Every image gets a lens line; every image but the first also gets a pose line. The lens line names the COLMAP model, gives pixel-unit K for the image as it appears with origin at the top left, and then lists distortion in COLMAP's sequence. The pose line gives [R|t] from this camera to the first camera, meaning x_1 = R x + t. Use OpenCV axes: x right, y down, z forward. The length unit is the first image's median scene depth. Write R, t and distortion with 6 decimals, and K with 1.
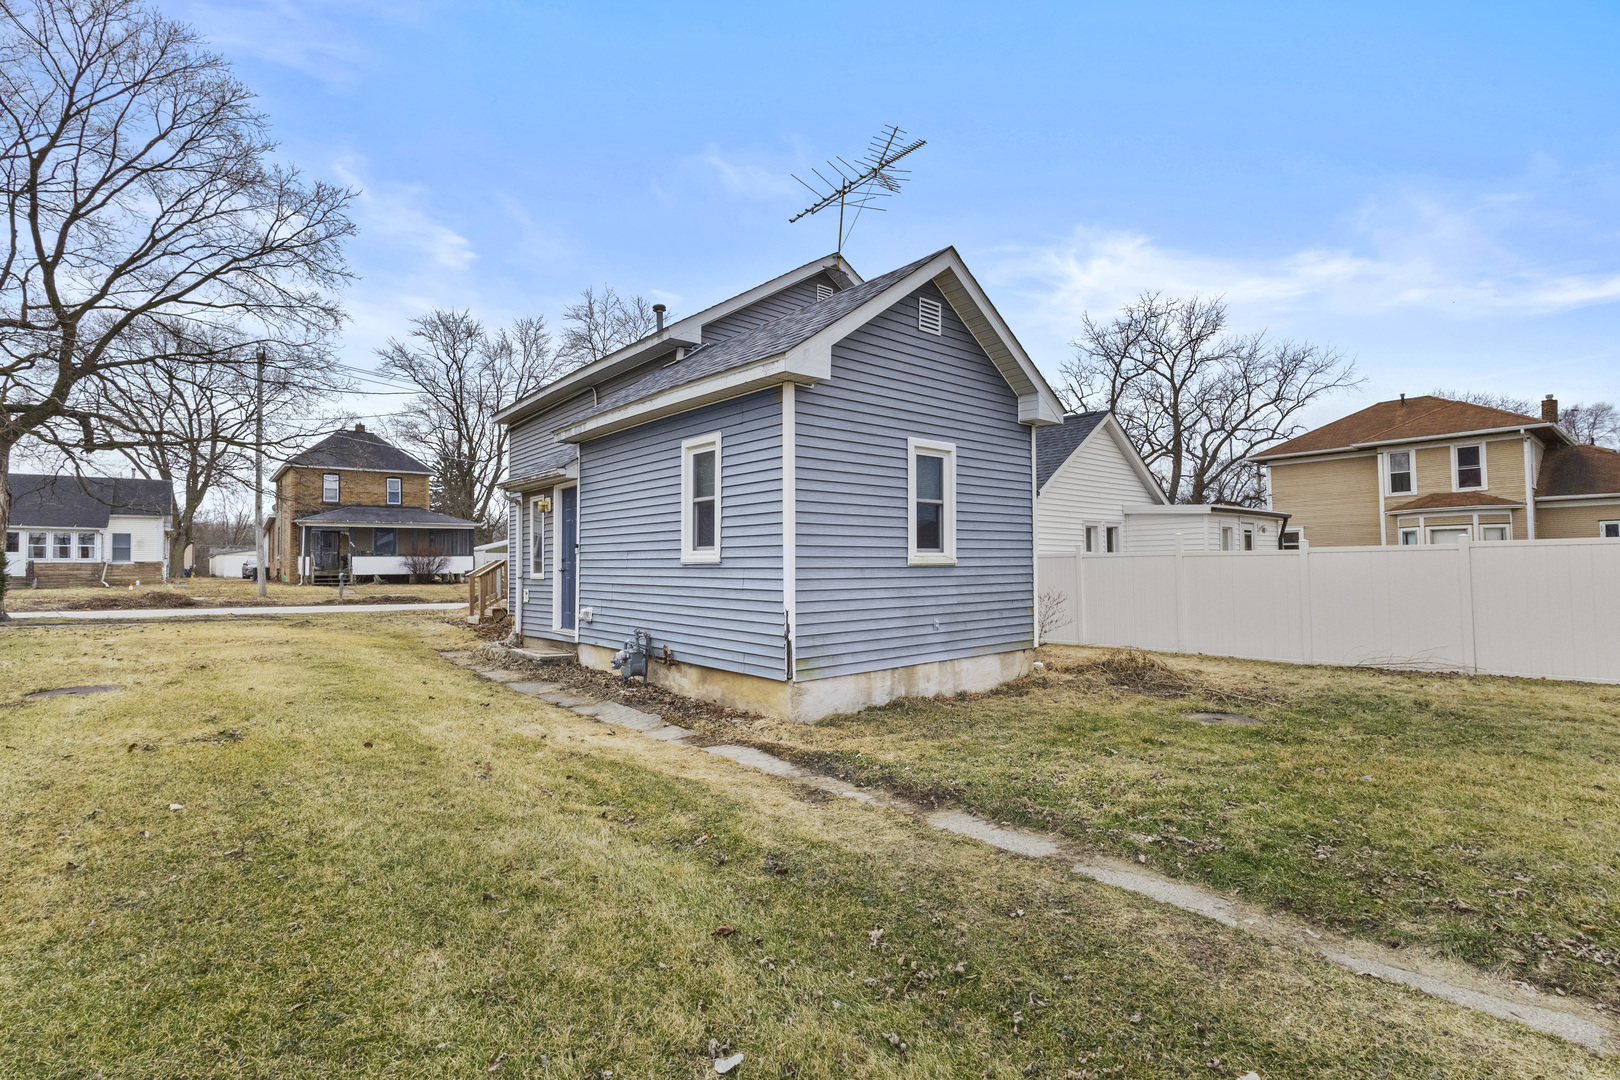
lens RADIAL K [[741.5, 0, 810.0], [0, 741.5, 540.0], [0, 0, 1]] dist [-0.001493, 0.000383]
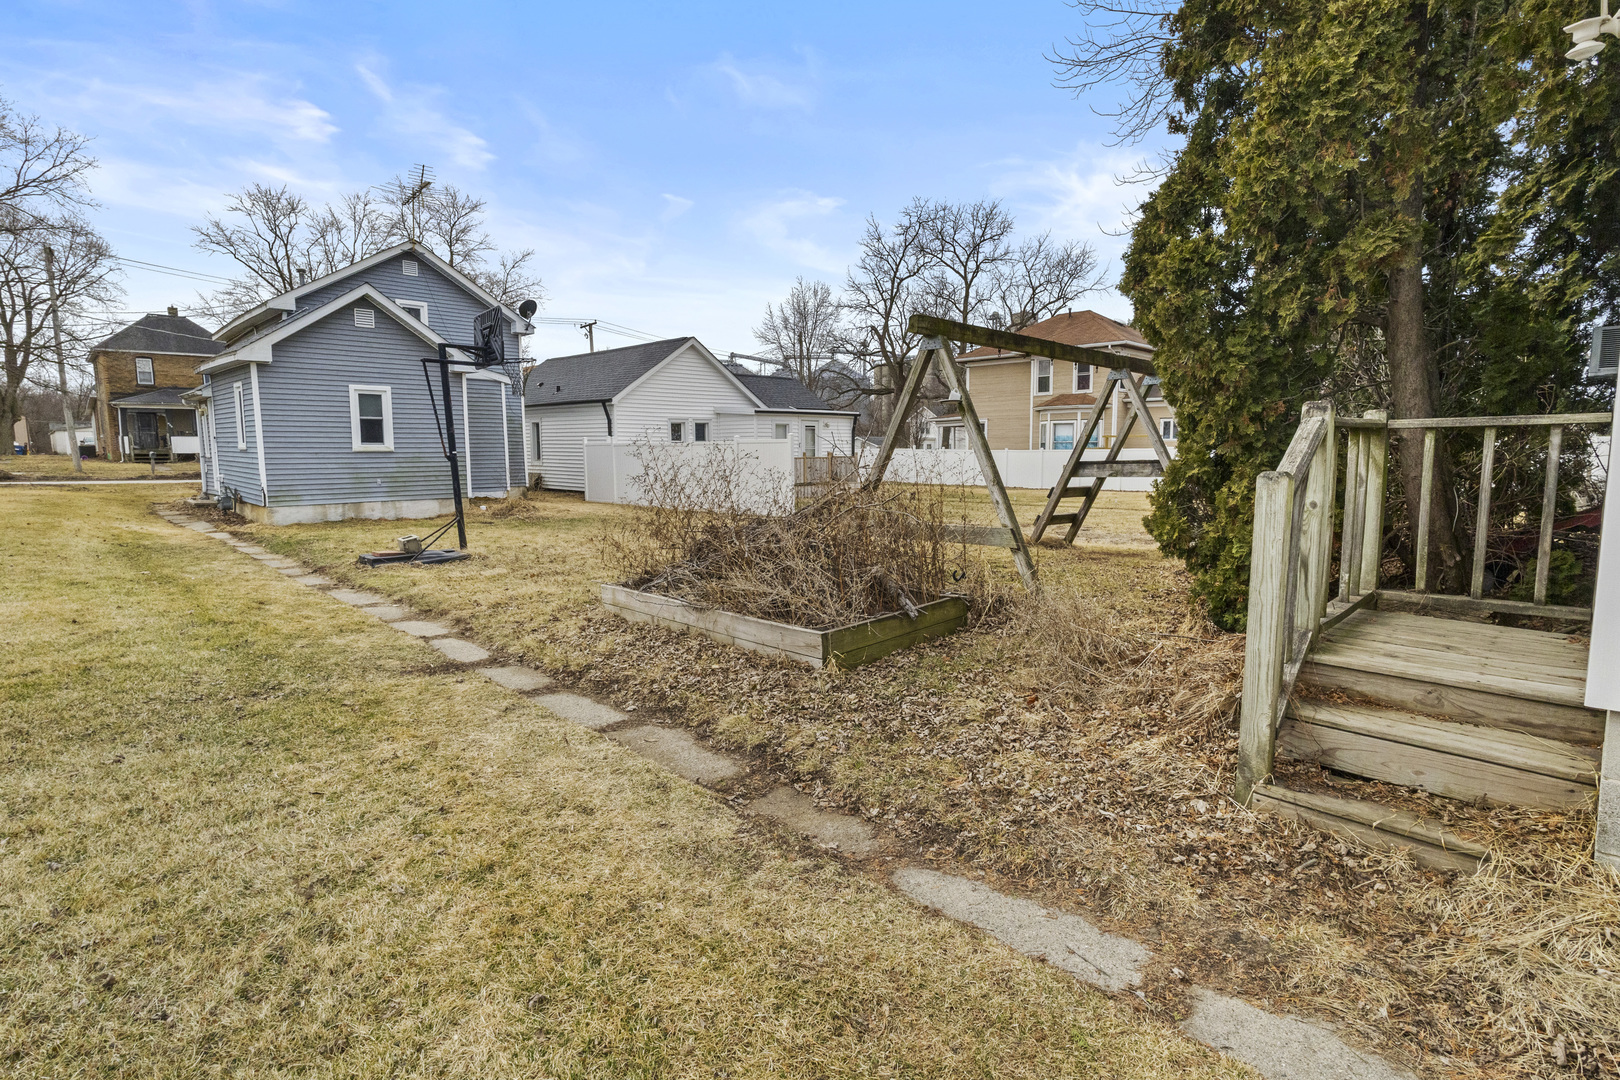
lens RADIAL K [[772.4, 0, 810.0], [0, 772.4, 540.0], [0, 0, 1]] dist [-0.002922, 0.000361]
pose [[0.996357, -0.002711, 0.085234, 0.242636], [-0.010510, 0.987971, 0.154281, -0.013051], [-0.084627, -0.154615, 0.984344, -0.239883]]
